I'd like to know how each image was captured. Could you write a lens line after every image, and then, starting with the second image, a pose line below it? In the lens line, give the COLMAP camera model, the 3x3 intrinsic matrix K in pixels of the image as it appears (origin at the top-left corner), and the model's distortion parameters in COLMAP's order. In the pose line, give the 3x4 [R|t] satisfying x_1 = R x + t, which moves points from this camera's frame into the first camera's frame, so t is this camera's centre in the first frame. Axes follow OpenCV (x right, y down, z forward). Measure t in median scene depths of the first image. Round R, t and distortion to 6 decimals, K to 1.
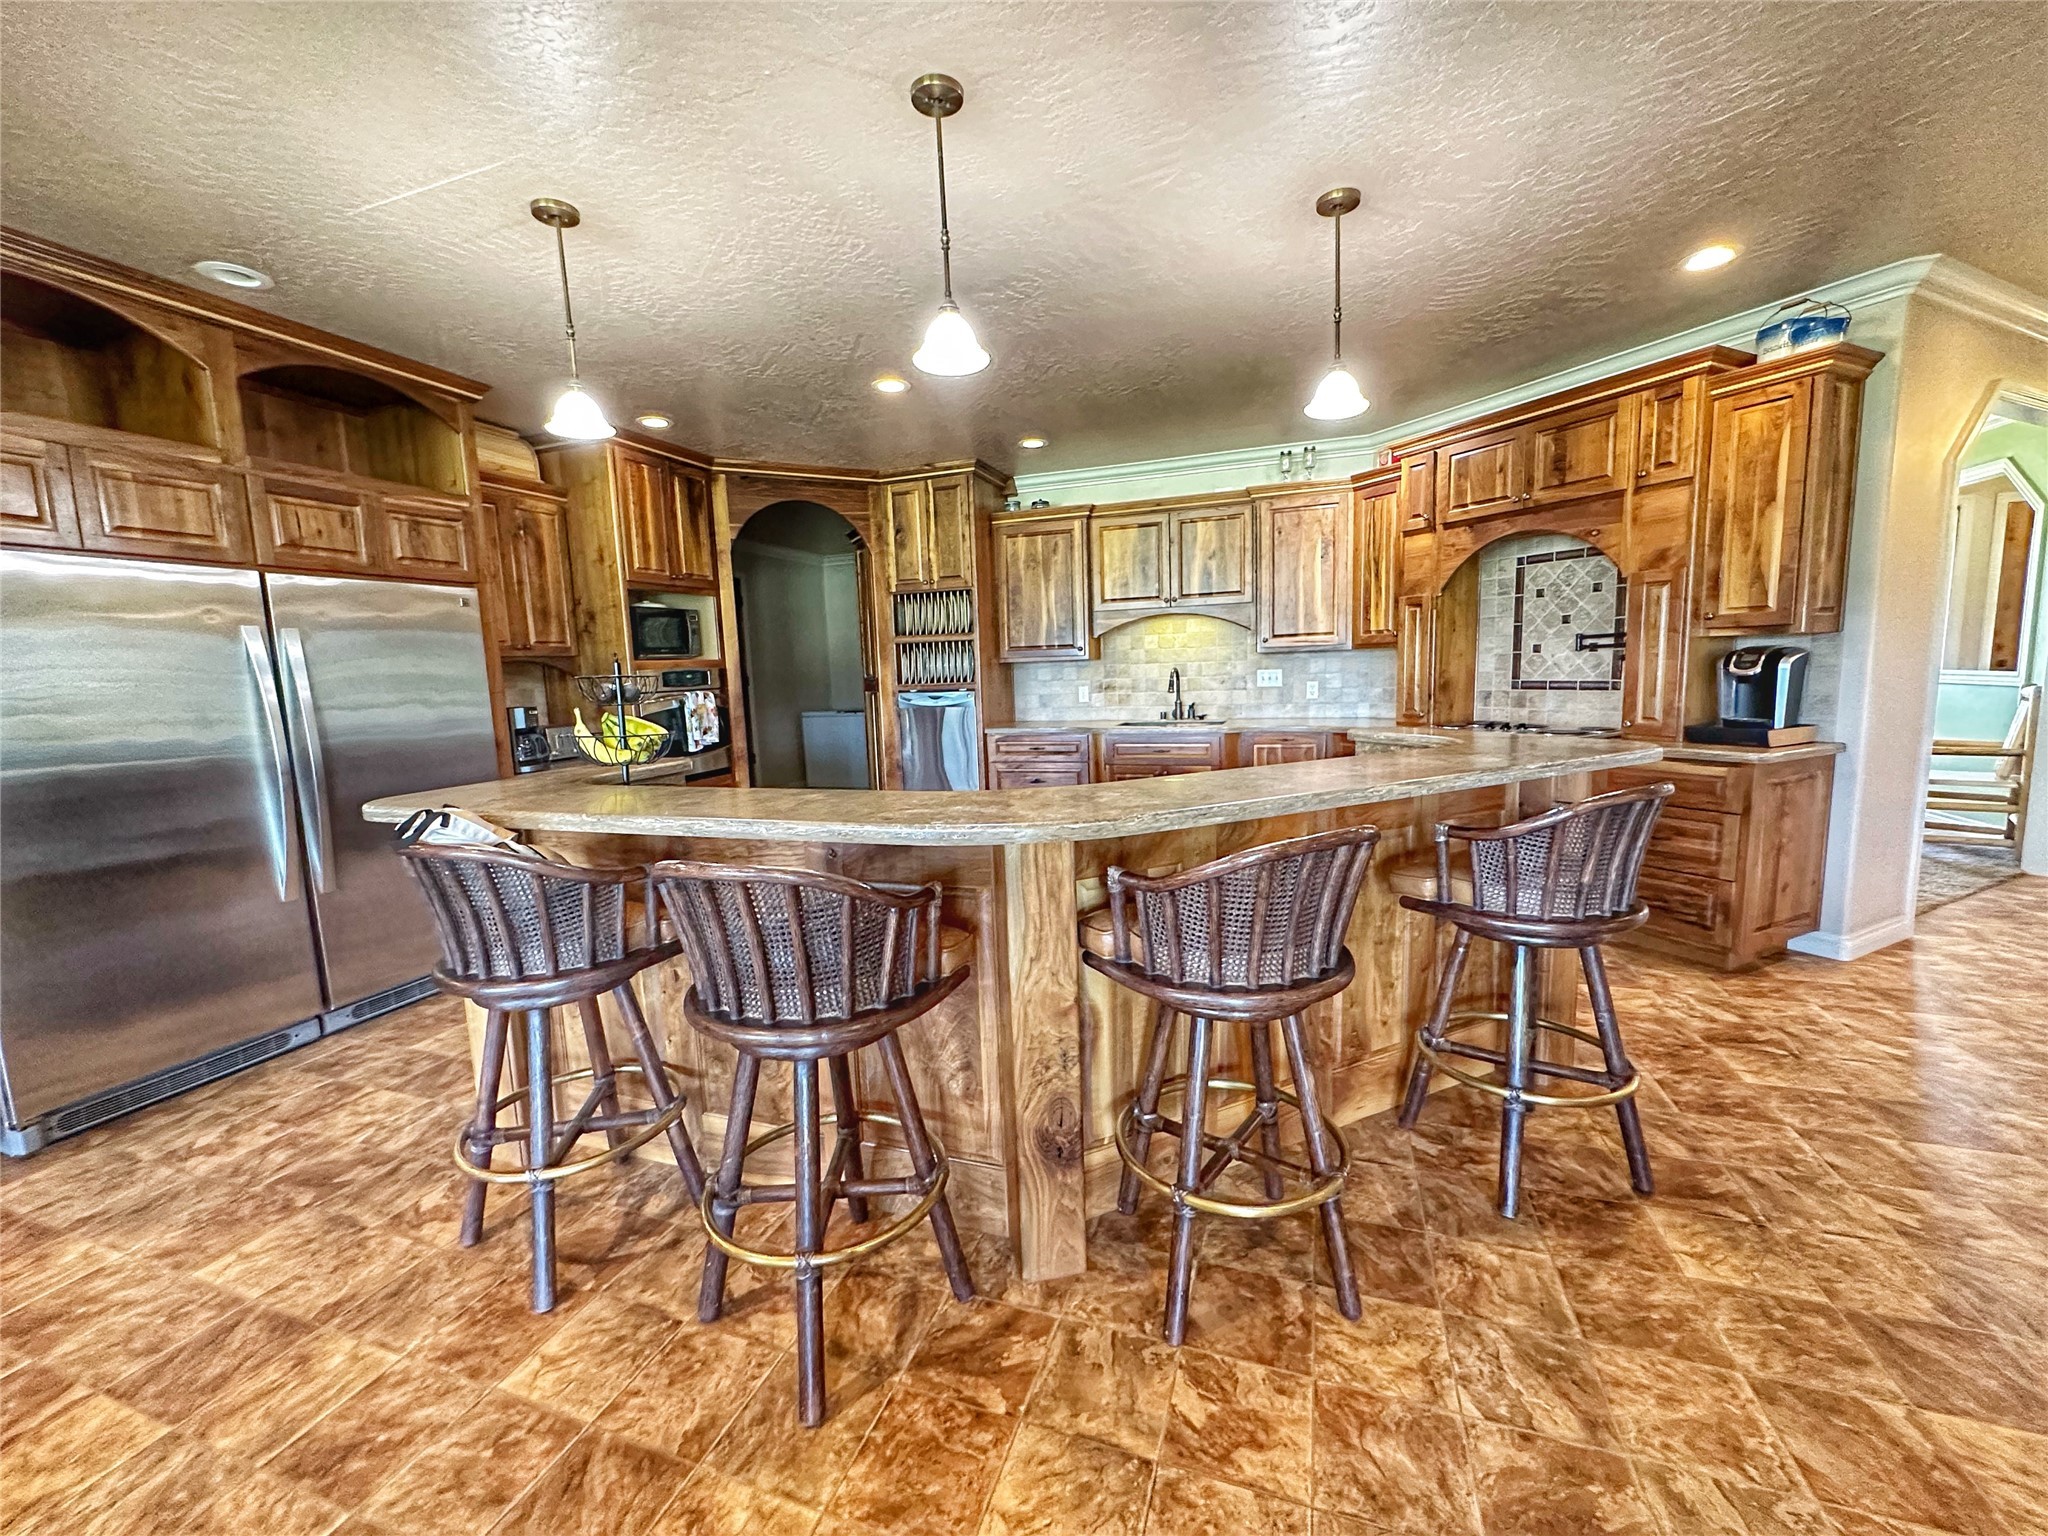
lens RADIAL K [[817.4, 0, 1019.9], [0, 817.4, 762.9], [0, 0, 1]] dist [-0.002469, 0.000666]
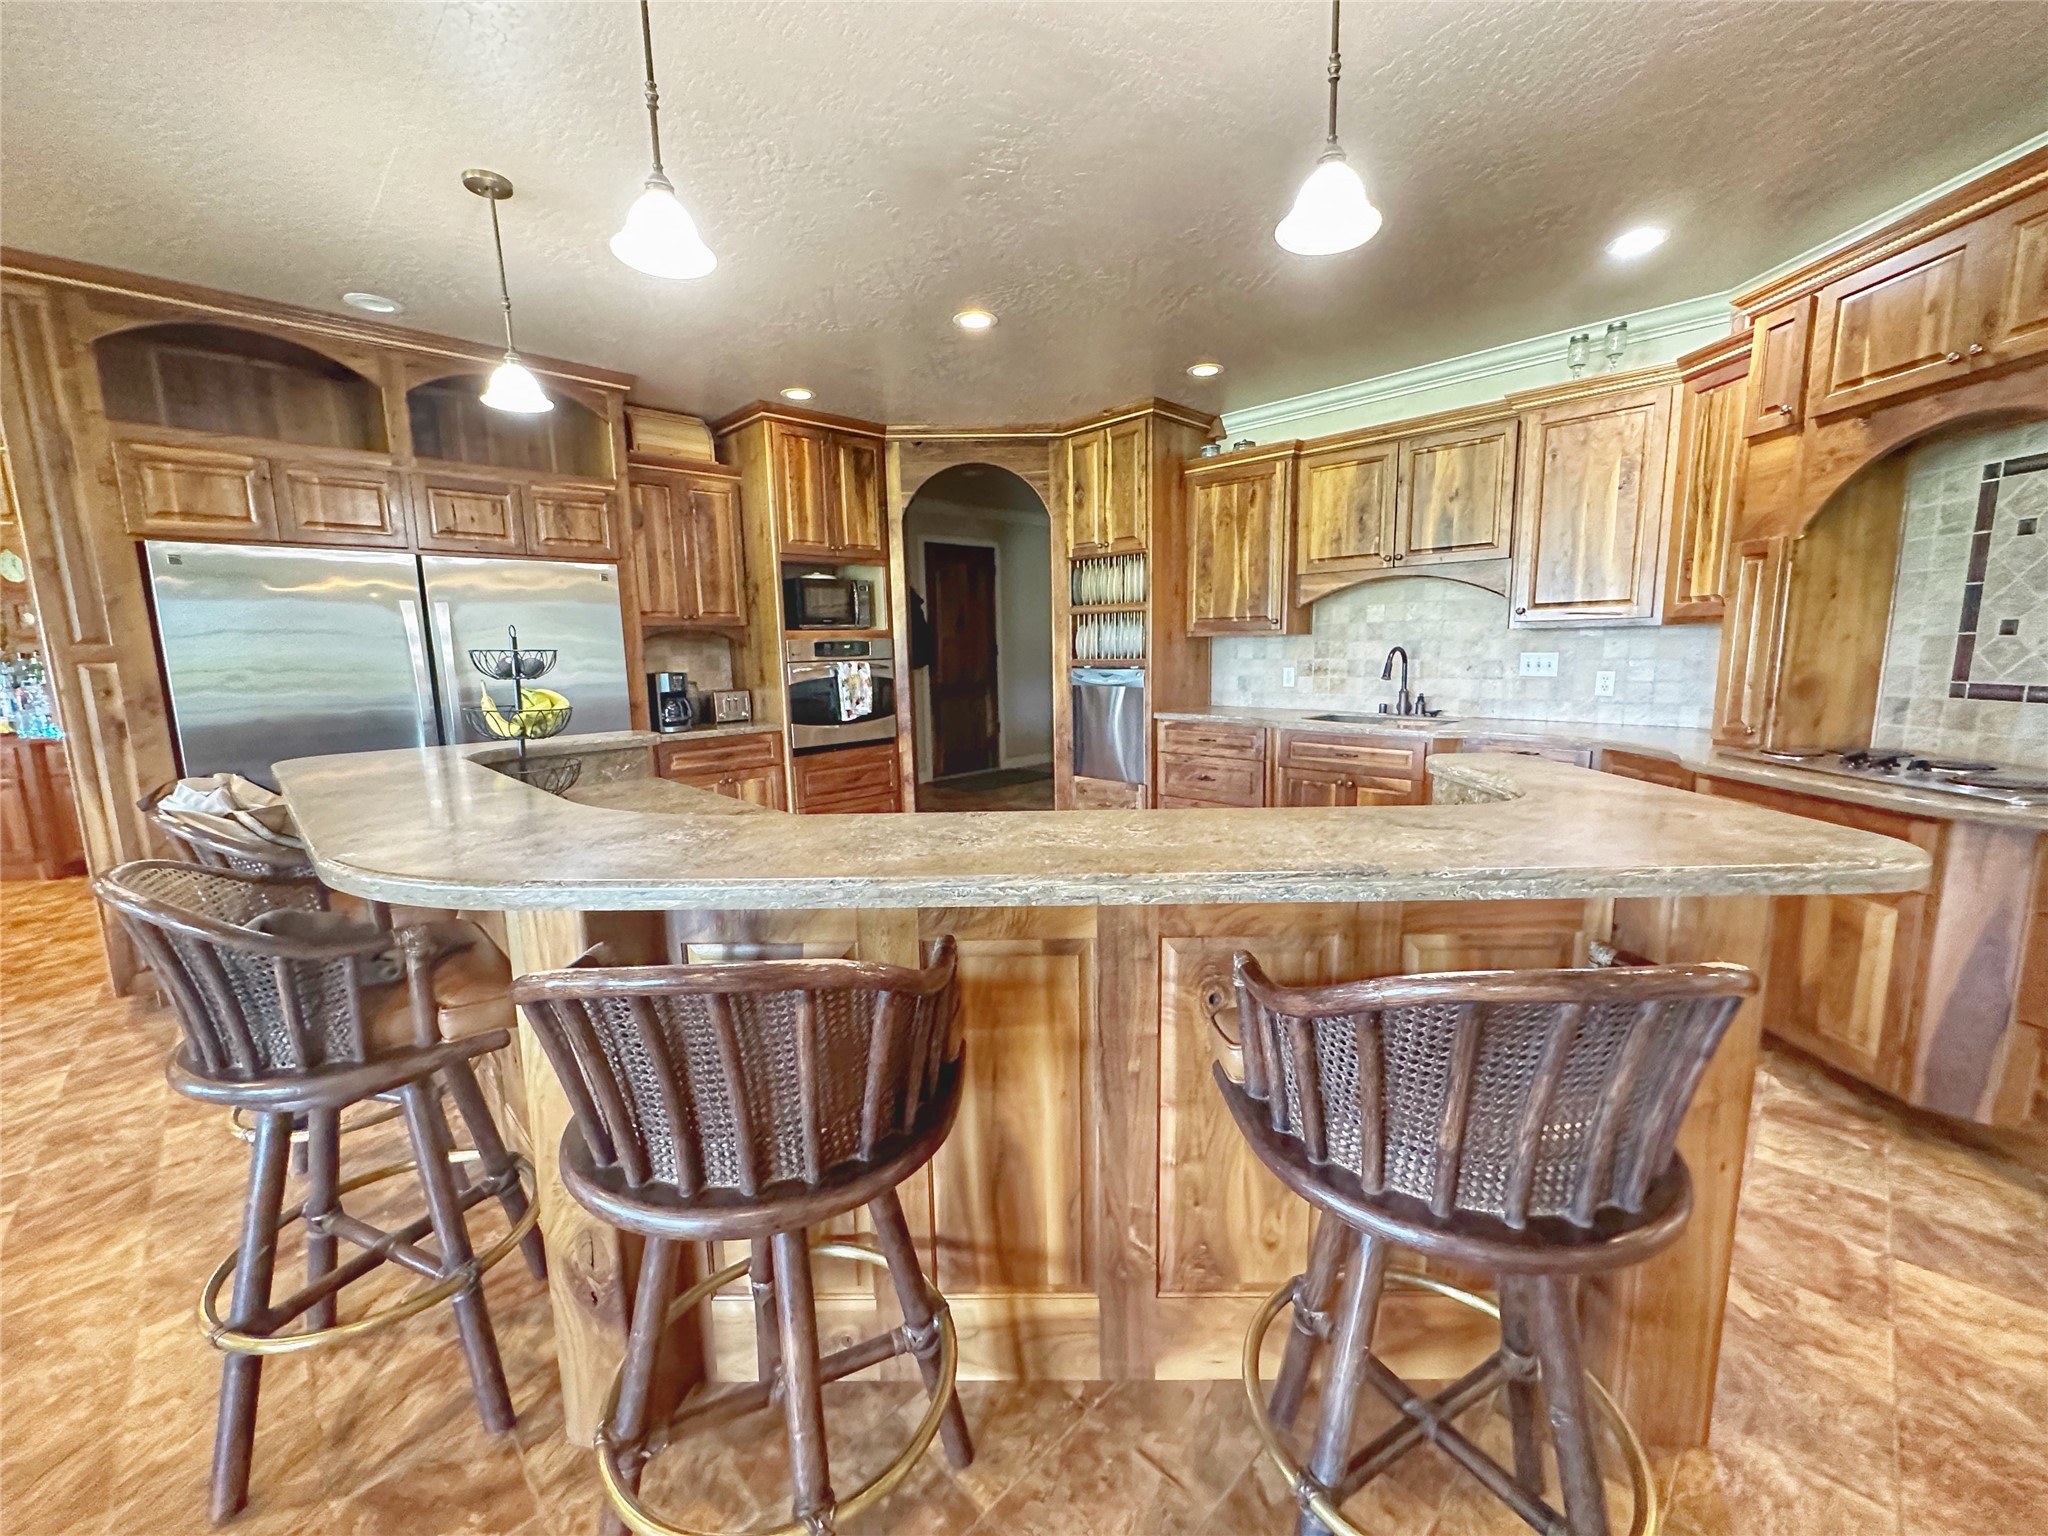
lens RADIAL K [[817.4, 0, 1019.3], [0, 817.4, 762.8], [0, 0, 1]] dist [-0.002469, 0.000666]
pose [[0.897354, 0.081260, -0.433766, 0.239857], [-0.064971, 0.996517, 0.052274, -0.028638], [0.436503, -0.018726, 0.899508, 0.174477]]
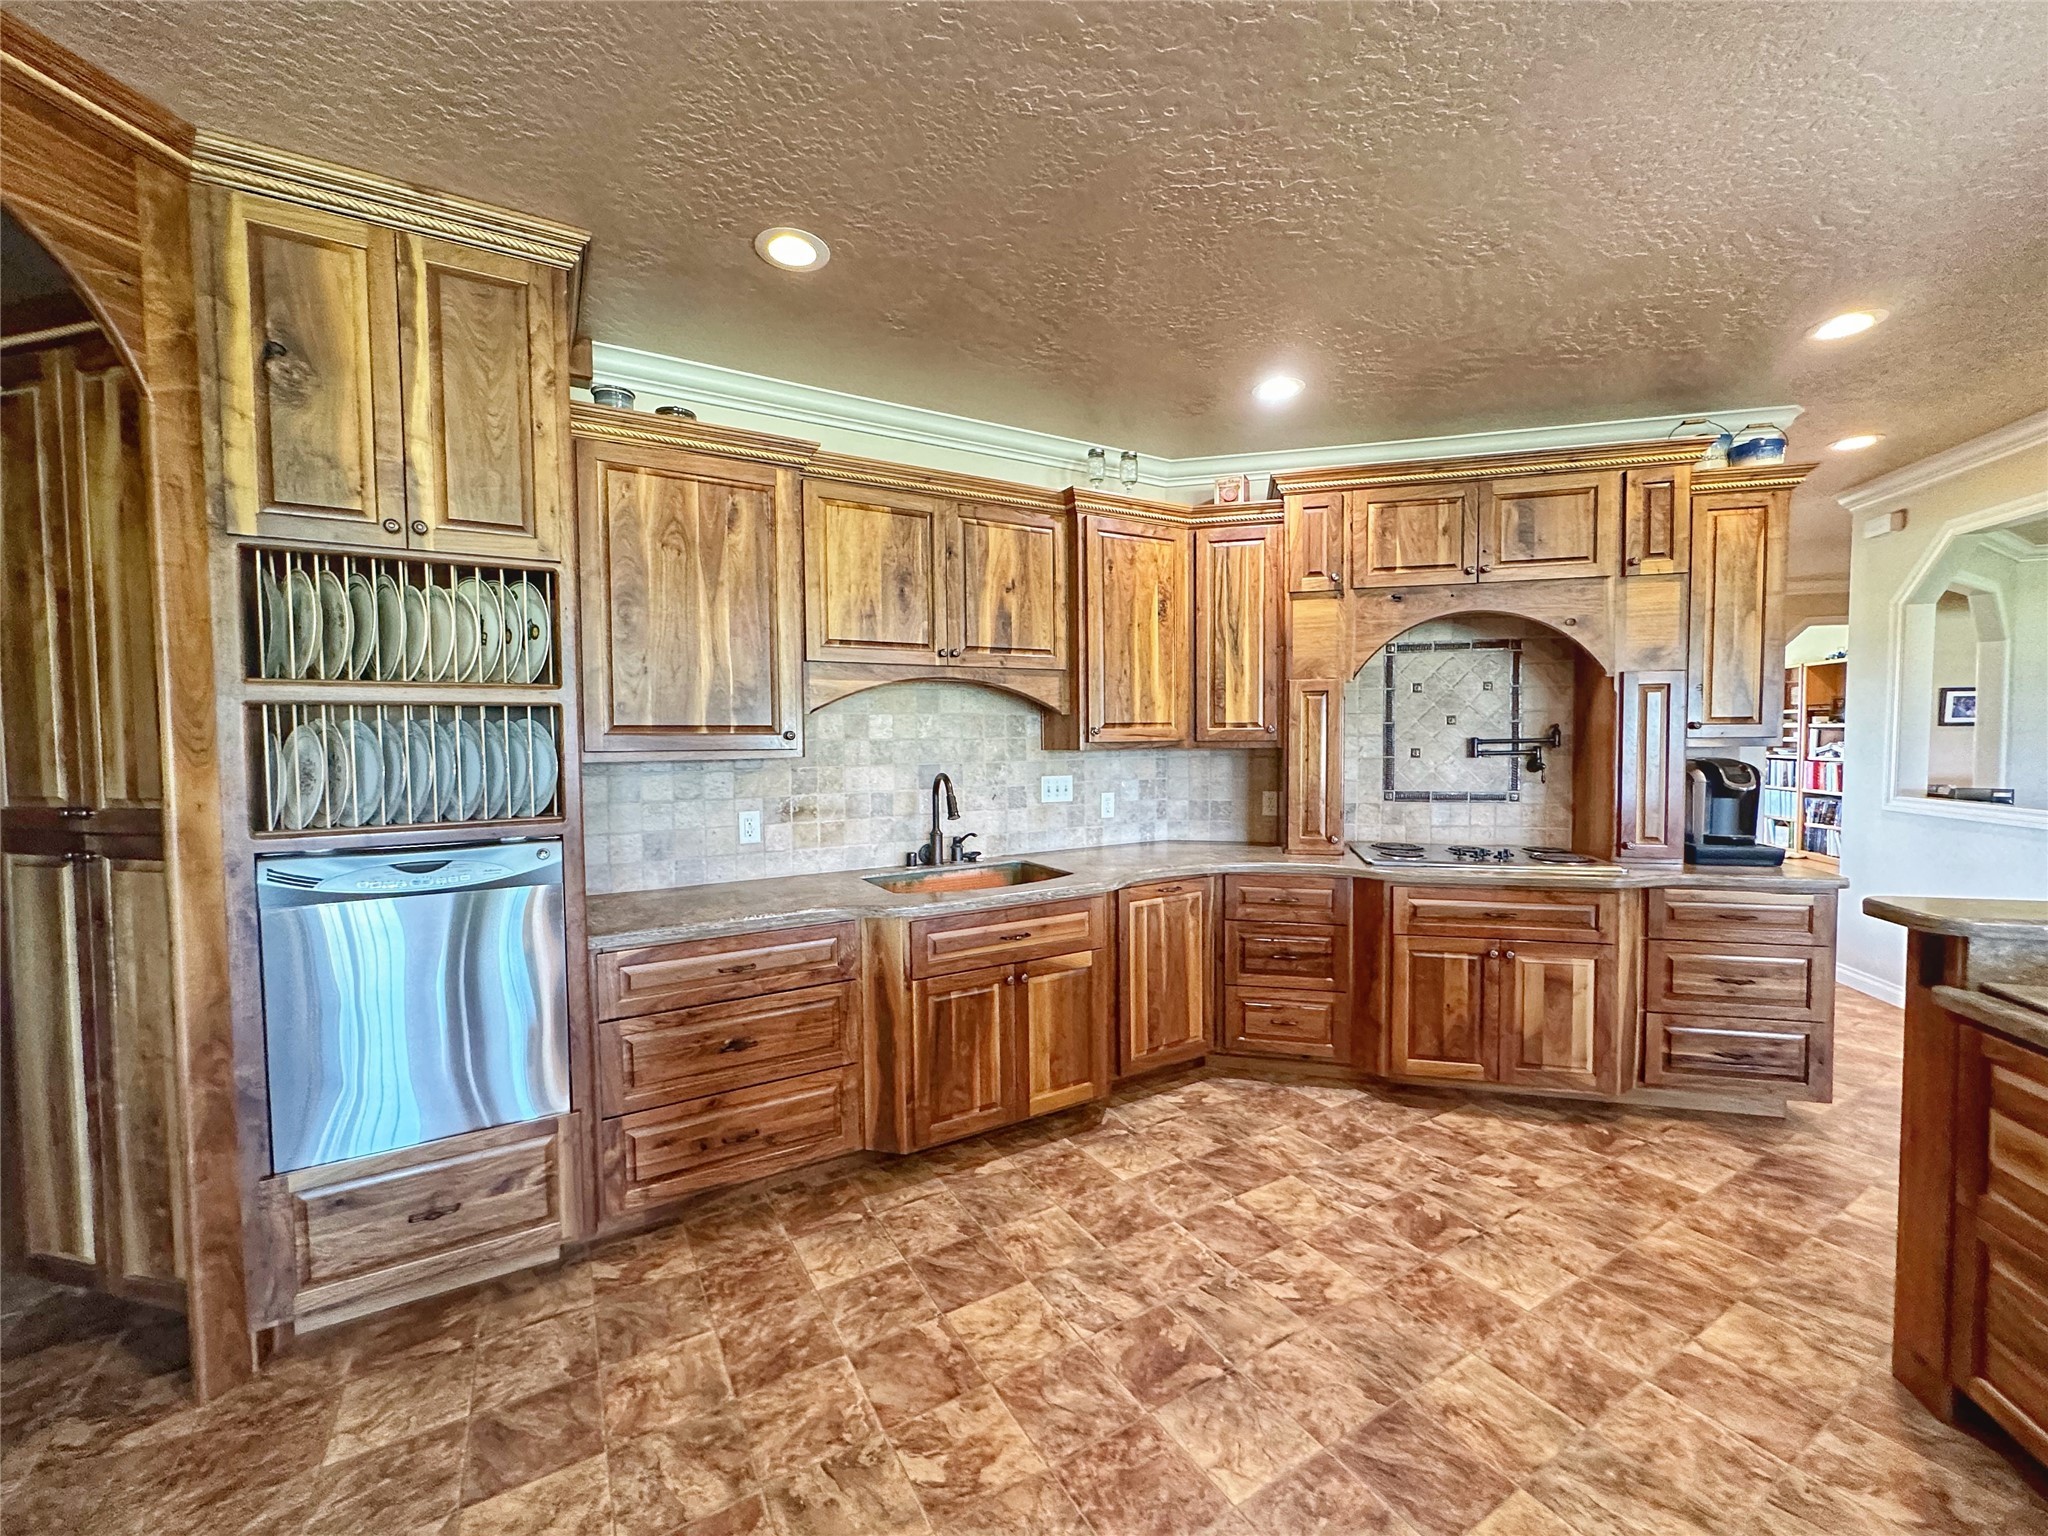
lens RADIAL K [[817.4, 0, 1015.3], [0, 817.4, 764.1], [0, 0, 1]] dist [-0.002469, 0.000666]
pose [[0.640520, -0.000181, 0.767942, -0.236891], [0.079387, 0.994658, -0.065980, -0.092823], [-0.763827, 0.103227, 0.637112, 0.683104]]
